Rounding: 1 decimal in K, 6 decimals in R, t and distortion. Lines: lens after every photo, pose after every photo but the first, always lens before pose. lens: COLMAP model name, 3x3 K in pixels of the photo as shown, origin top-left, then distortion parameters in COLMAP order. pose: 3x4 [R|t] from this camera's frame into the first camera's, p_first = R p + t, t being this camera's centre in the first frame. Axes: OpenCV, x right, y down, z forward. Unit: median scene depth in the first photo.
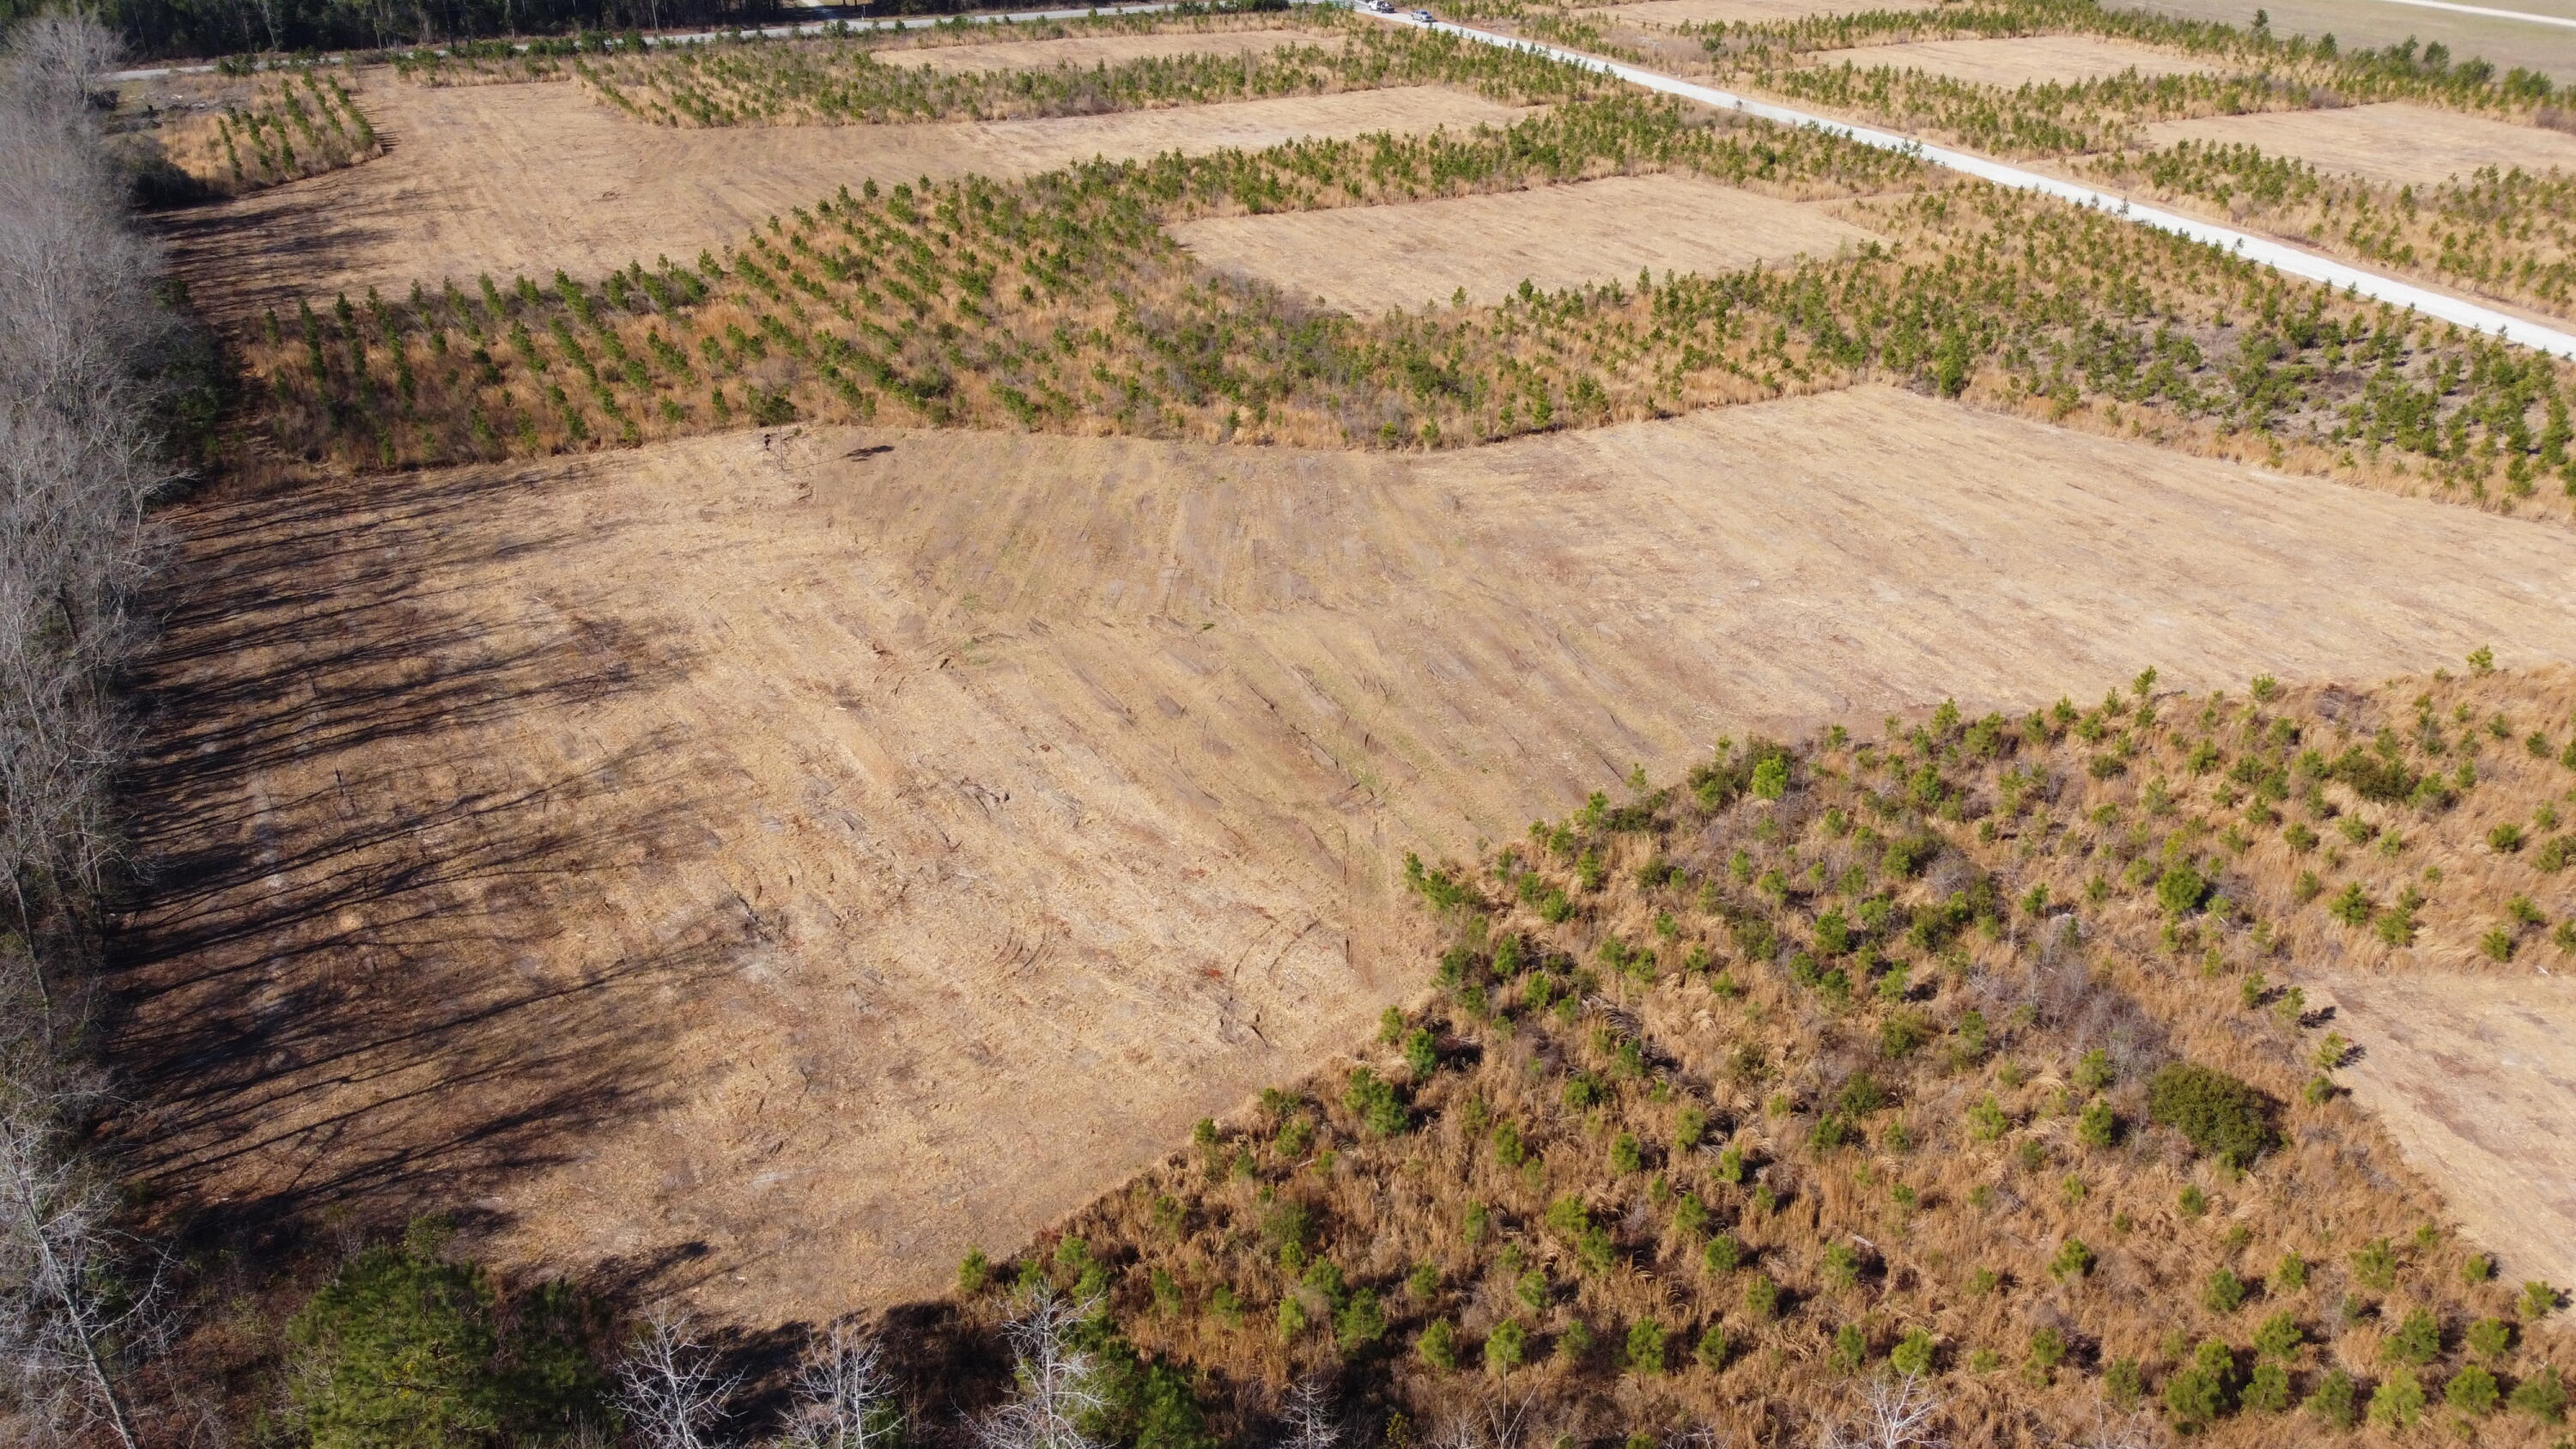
lens RADIAL K [[1954.1, 0, 1278.6], [0, 1954.1, 727.7], [0, 0, 1]] dist [-0.016763, 0.006278]
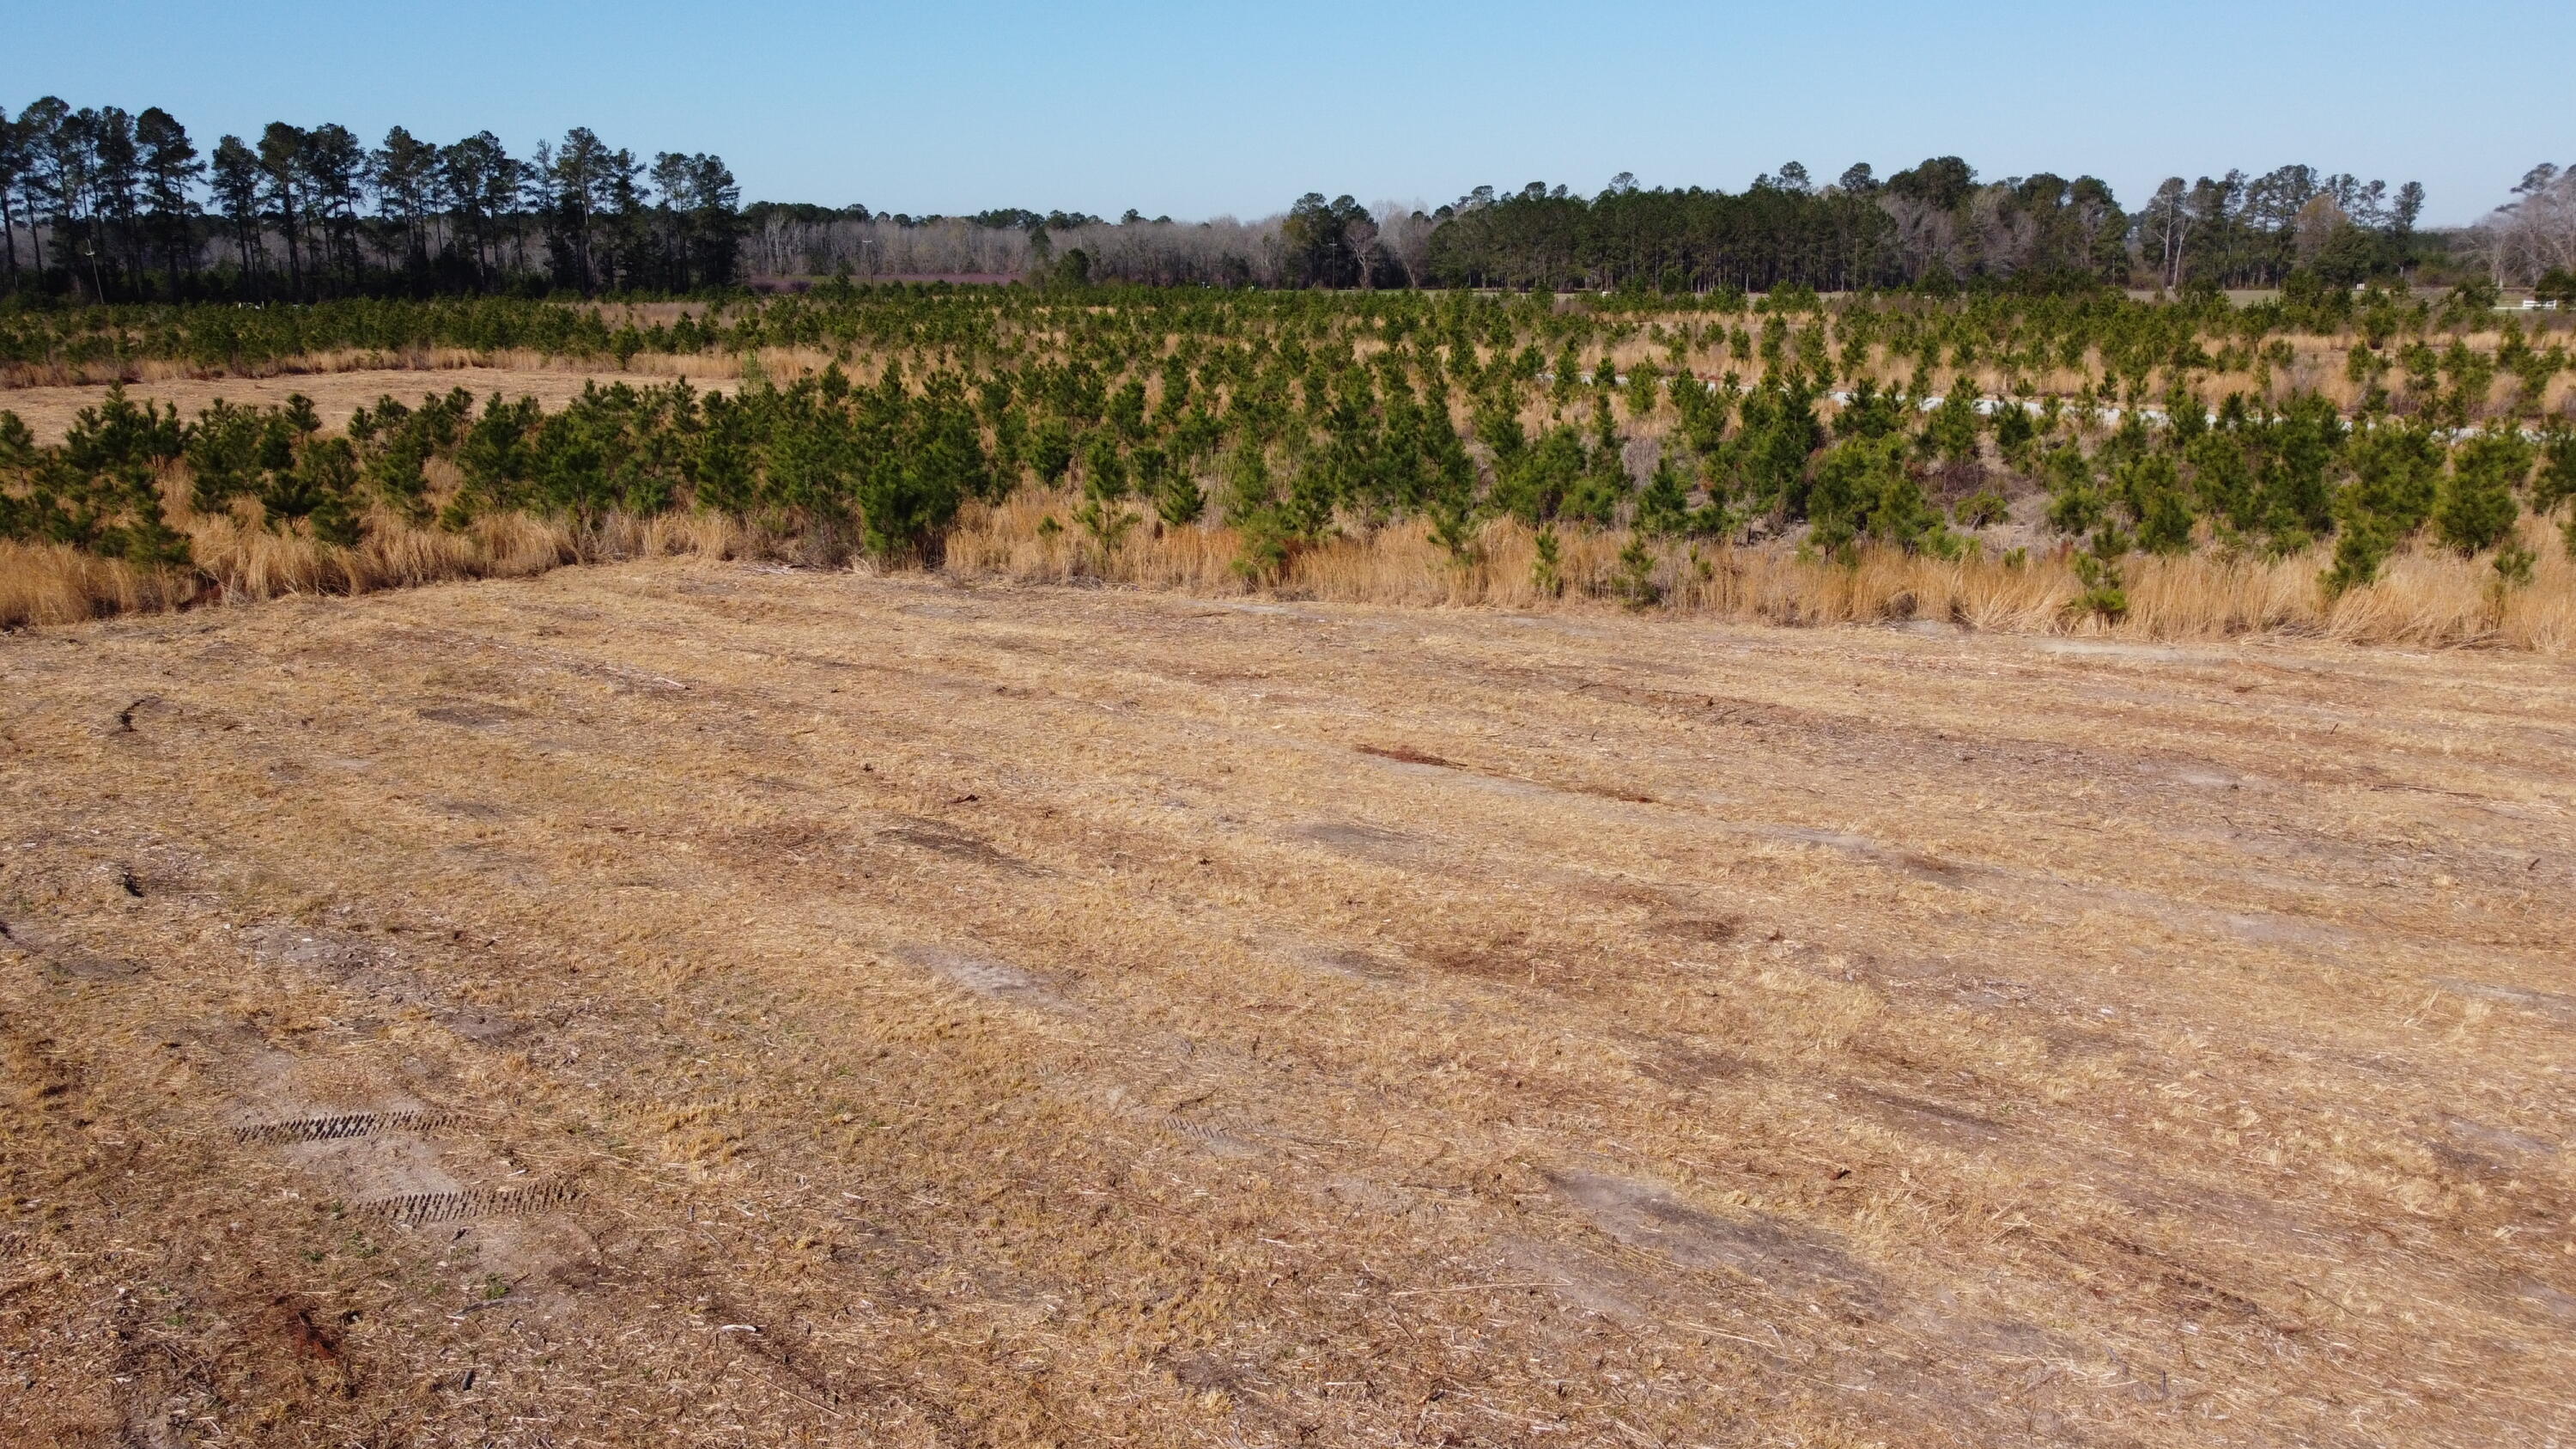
lens RADIAL K [[1954.1, 0, 1278.6], [0, 1954.1, 727.7], [0, 0, 1]] dist [-0.016763, 0.006278]
pose [[0.930490, -0.092312, 0.354495, 0.318821], [0.175905, 0.961450, -0.211356, -0.085580], [-0.321318, 0.259022, 0.910858, 0.799932]]
